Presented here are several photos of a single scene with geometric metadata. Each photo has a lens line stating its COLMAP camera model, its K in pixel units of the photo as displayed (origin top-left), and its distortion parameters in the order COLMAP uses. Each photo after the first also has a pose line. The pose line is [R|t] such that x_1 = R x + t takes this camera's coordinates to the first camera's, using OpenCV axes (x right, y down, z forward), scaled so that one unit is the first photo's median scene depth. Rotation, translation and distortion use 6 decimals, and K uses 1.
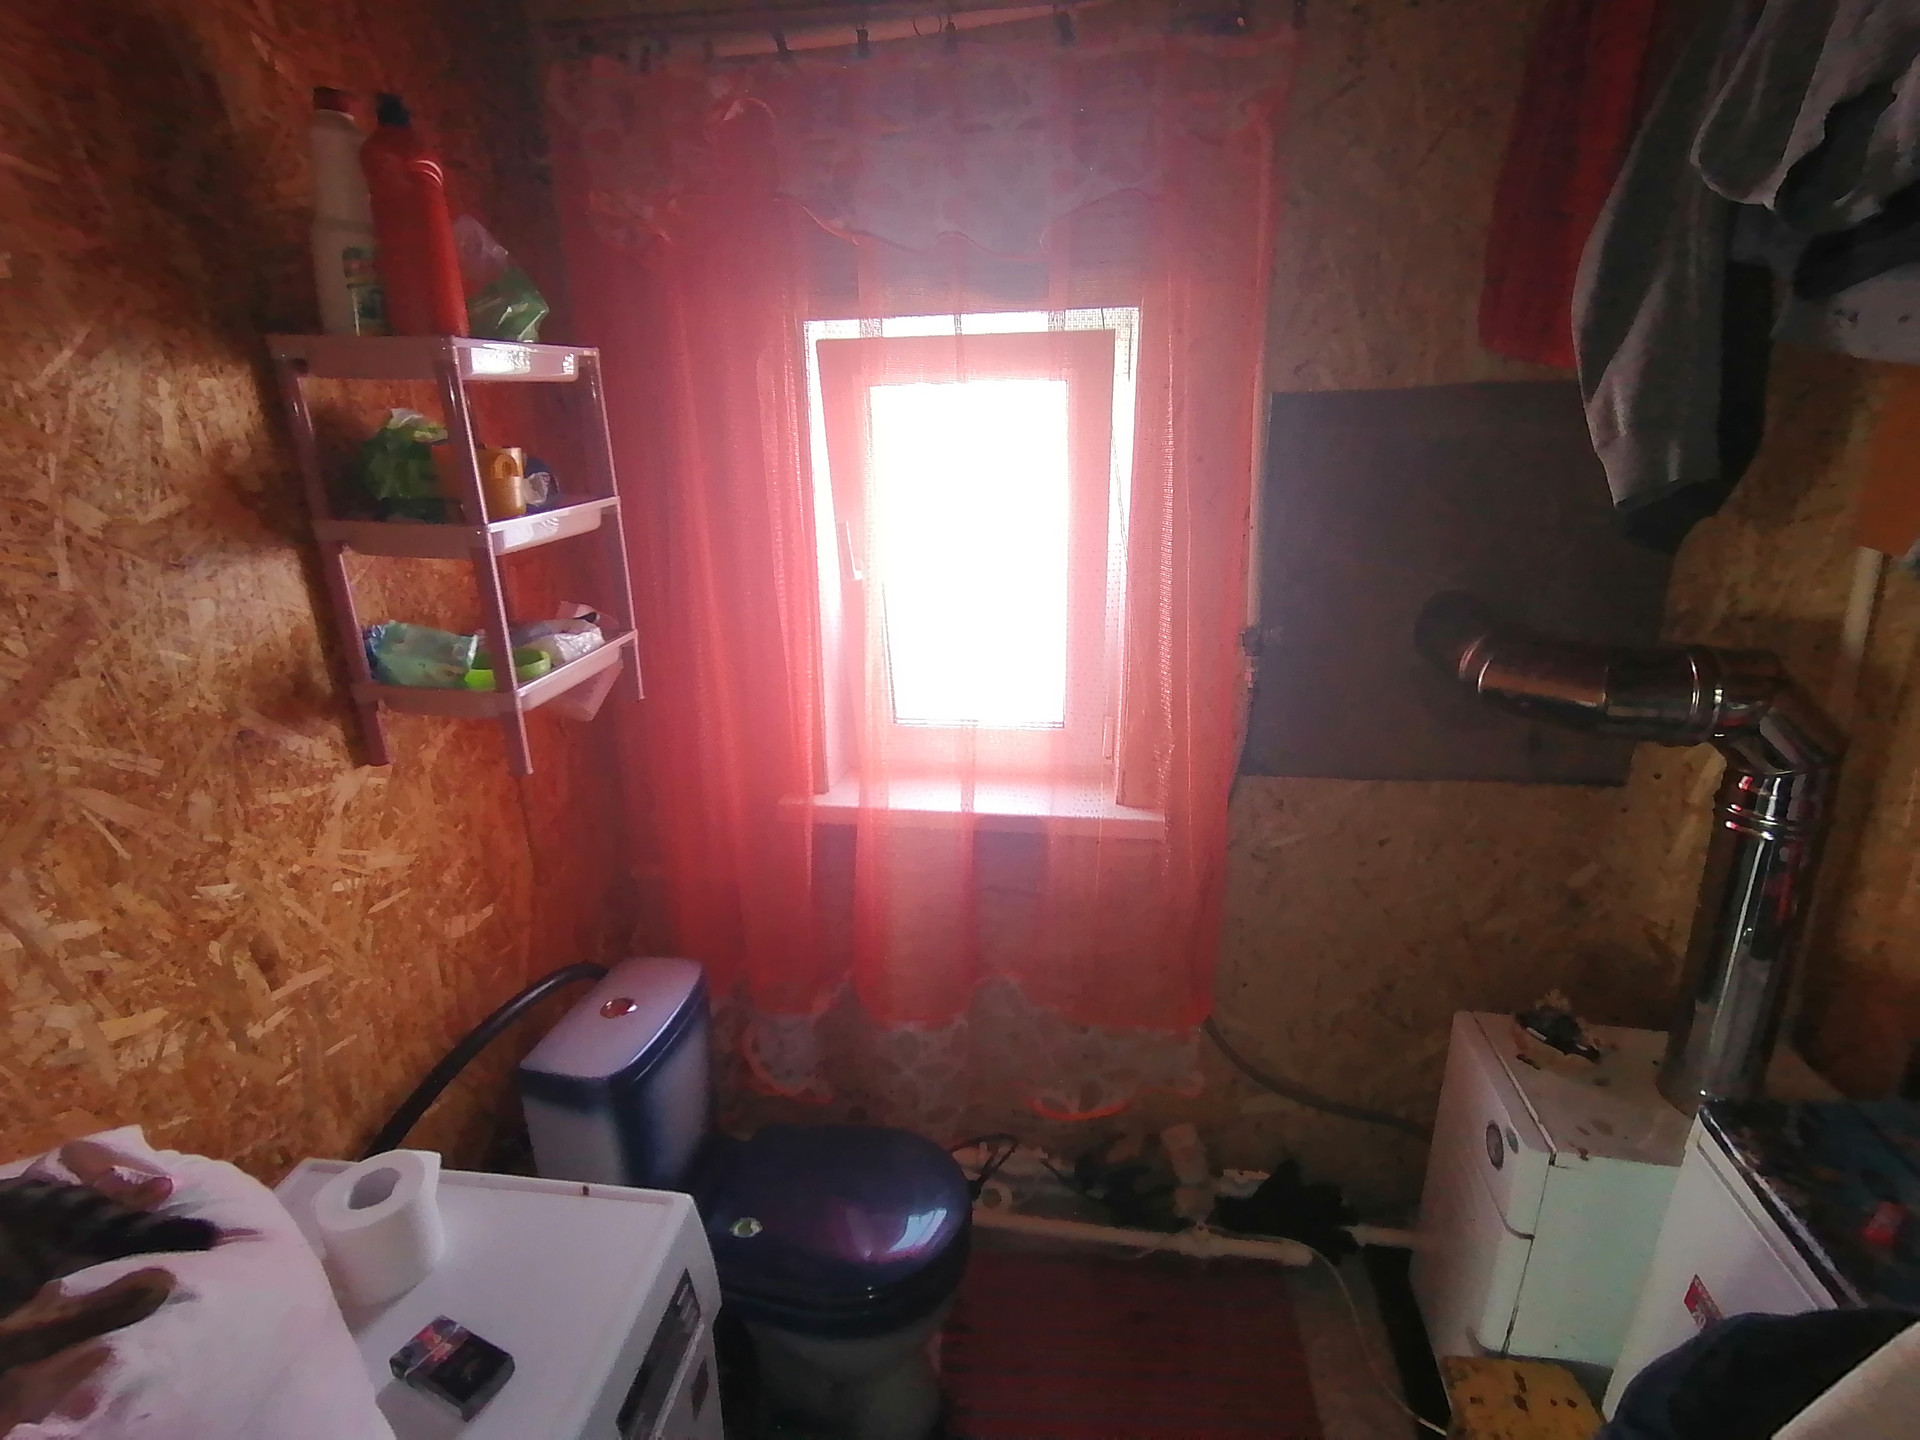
lens RADIAL K [[951.8, 0, 955.7], [0, 951.8, 730.2], [0, 0, 1]] dist [0.053240, -0.050619]
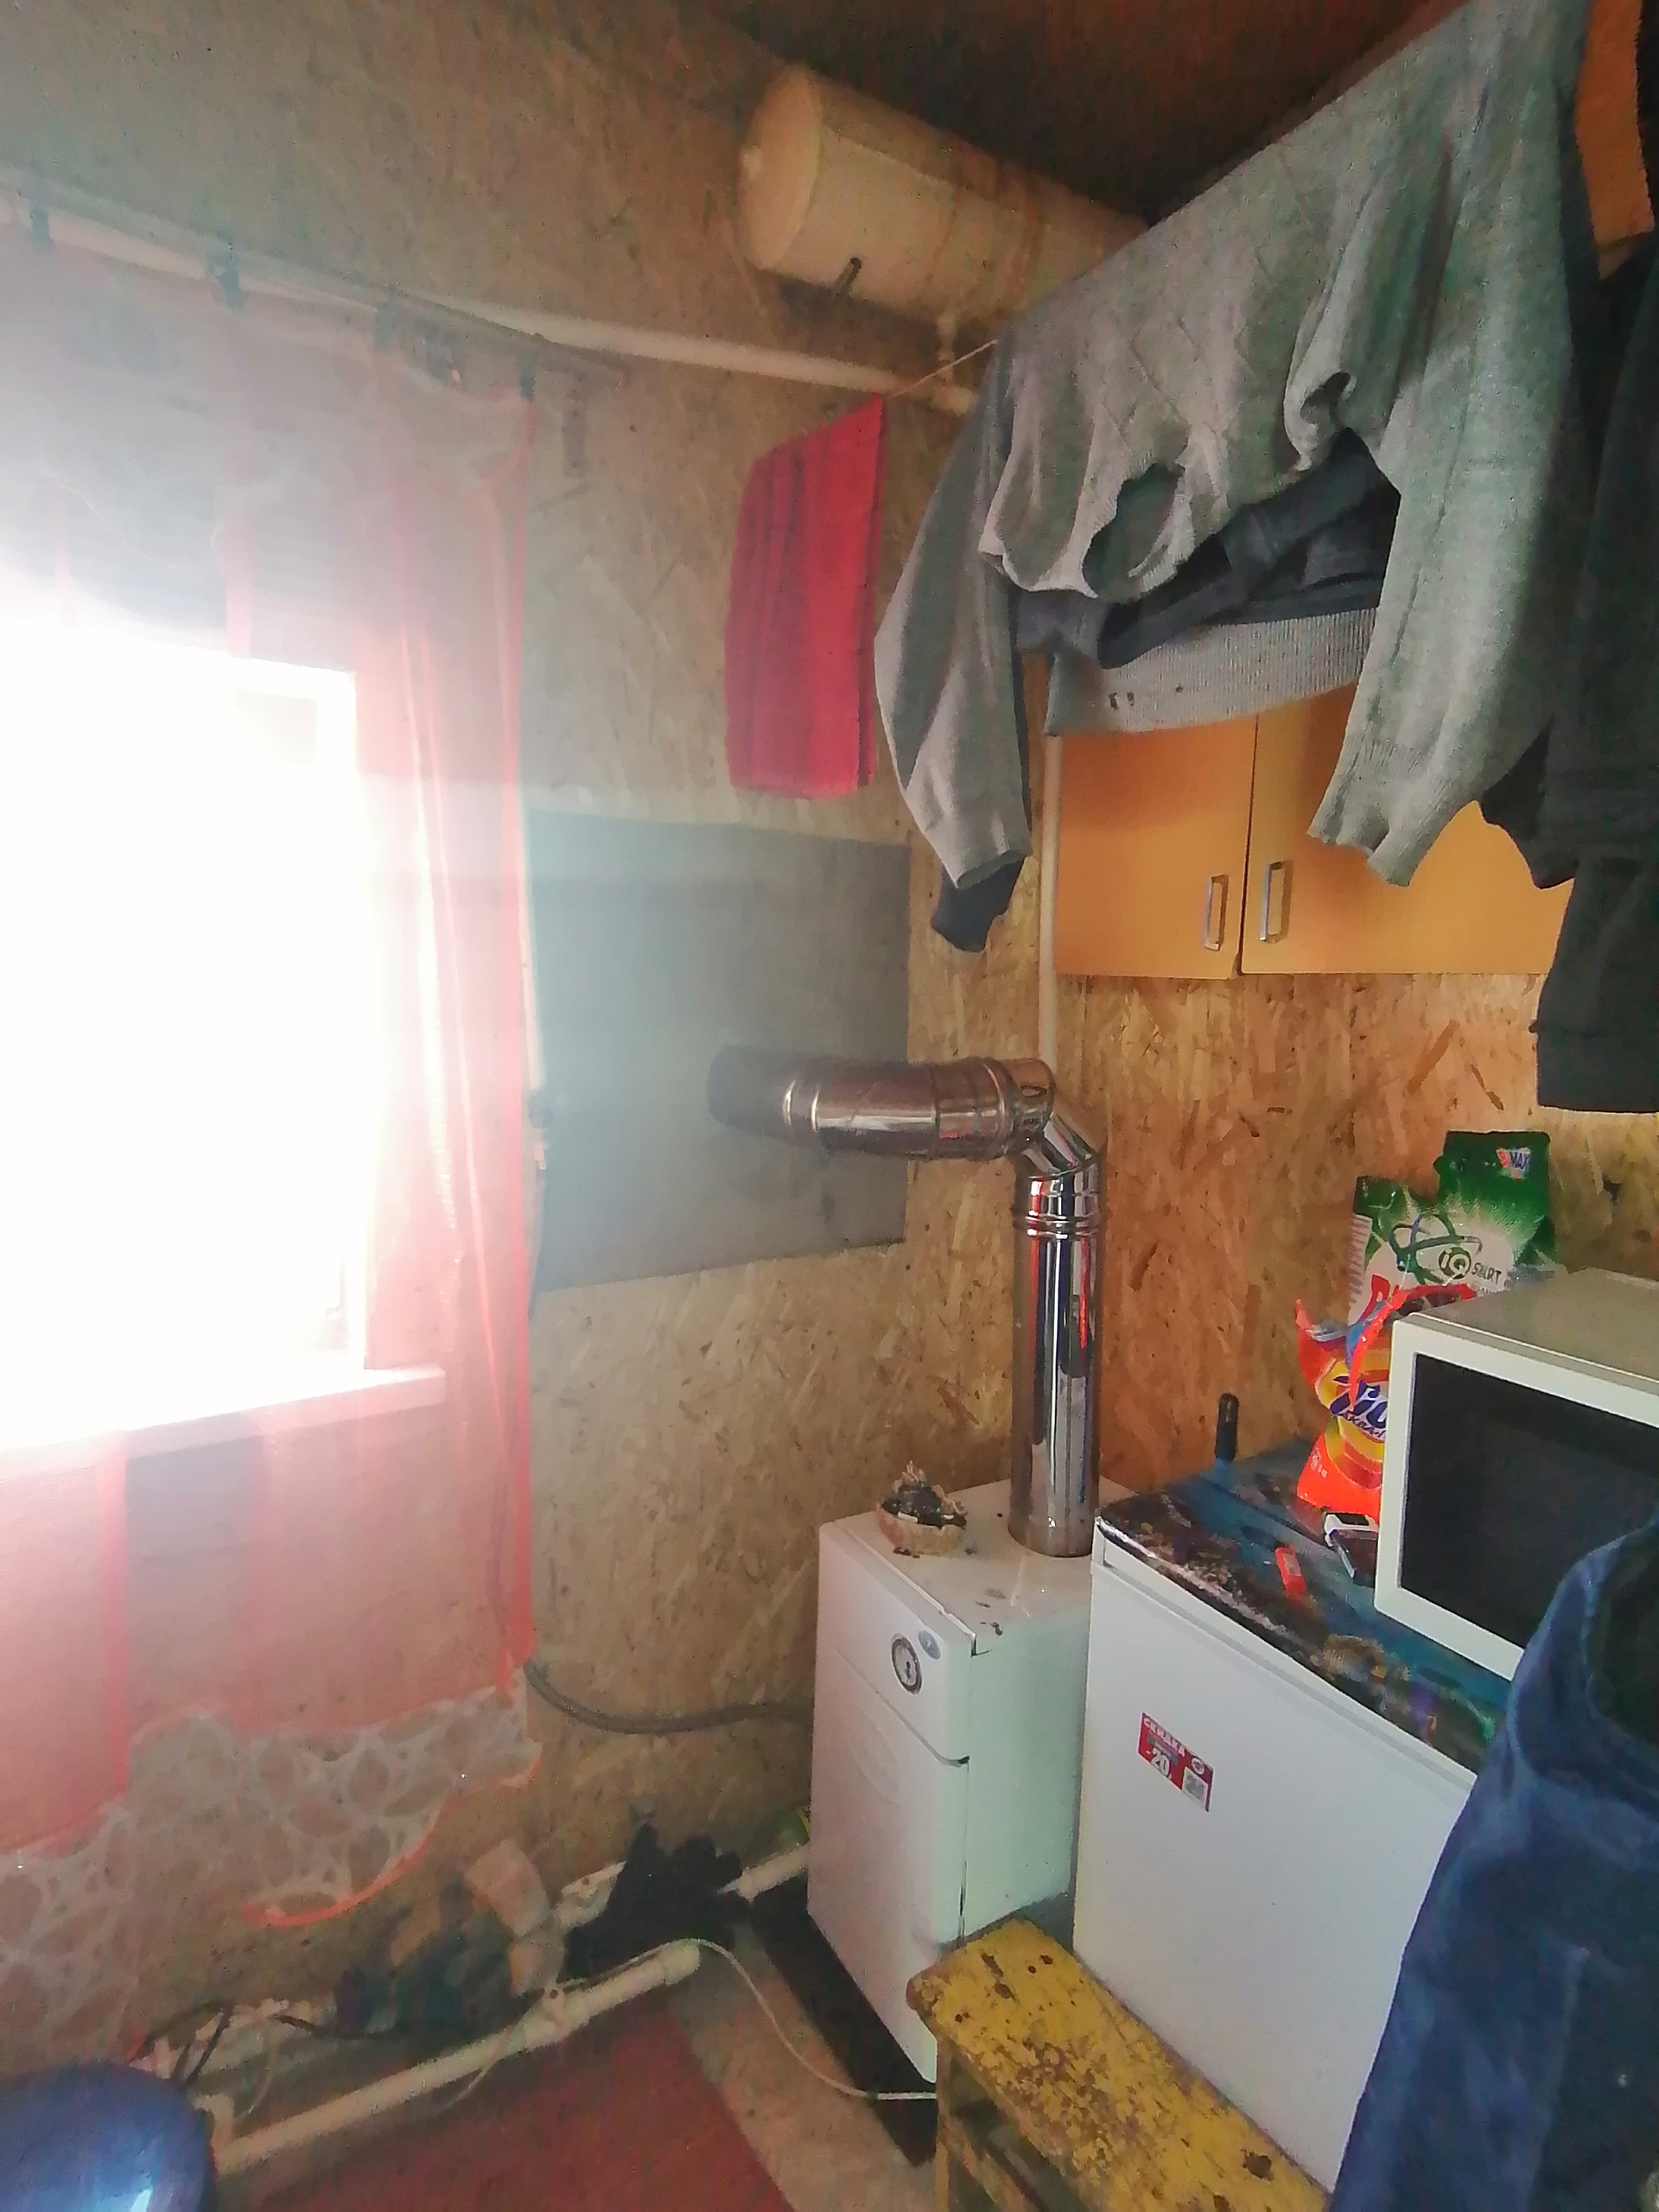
lens RADIAL K [[1096.5, 0, 827.5], [0, 1096.5, 1093.3], [0, 0, 1]] dist [0.053240, -0.050619]
pose [[0.760750, -0.029836, 0.648359, -0.088181], [0.179959, 0.969474, -0.166541, 0.081960], [-0.623598, 0.243374, 0.742896, 0.173954]]
